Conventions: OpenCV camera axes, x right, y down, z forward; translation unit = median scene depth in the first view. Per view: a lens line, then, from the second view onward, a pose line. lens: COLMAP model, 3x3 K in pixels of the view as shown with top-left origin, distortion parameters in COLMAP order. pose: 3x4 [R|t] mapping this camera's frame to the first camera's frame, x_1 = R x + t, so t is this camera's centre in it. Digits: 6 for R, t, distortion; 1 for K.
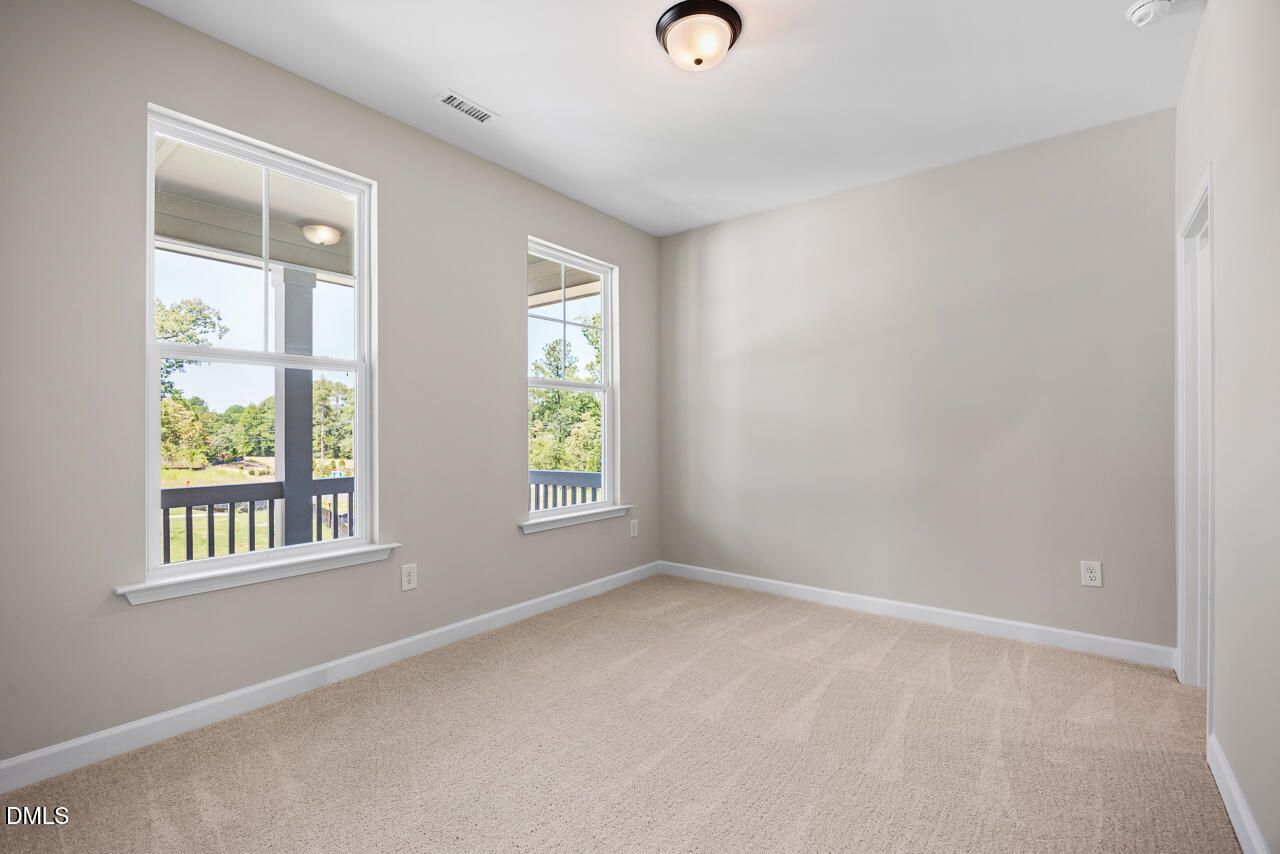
lens RADIAL K [[564.8, 0, 640.0], [0, 564.8, 427.0], [0, 0, 1]] dist [-0.000837, -0.000111]
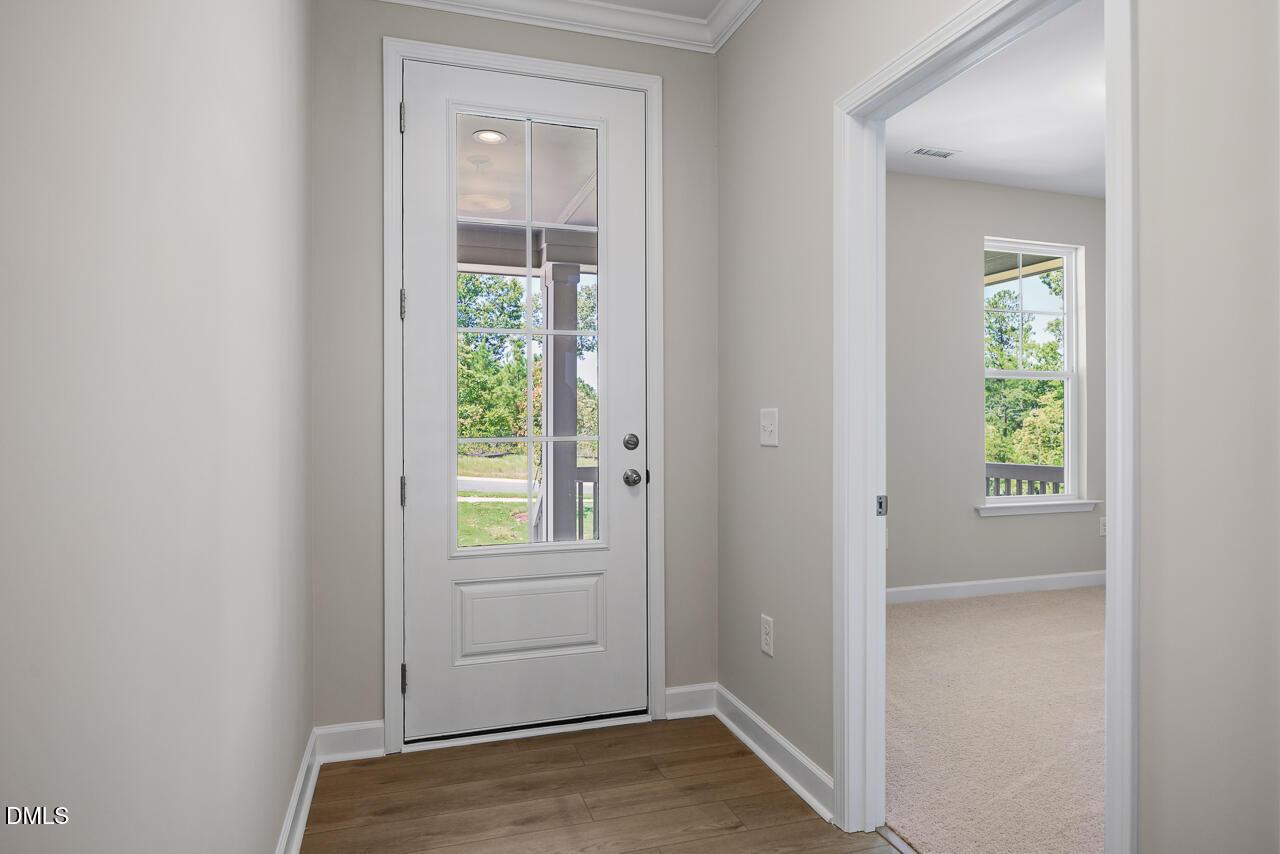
lens RADIAL K [[738.4, 0, 640.0], [0, 738.4, 427.0], [0, 0, 1]] dist [-0.019387, -0.000619]
pose [[0.824624, 0.003309, -0.565672, 0.032541], [0.005342, 0.999893, 0.013637, -0.001568], [0.565656, -0.014267, 0.824518, -0.332750]]
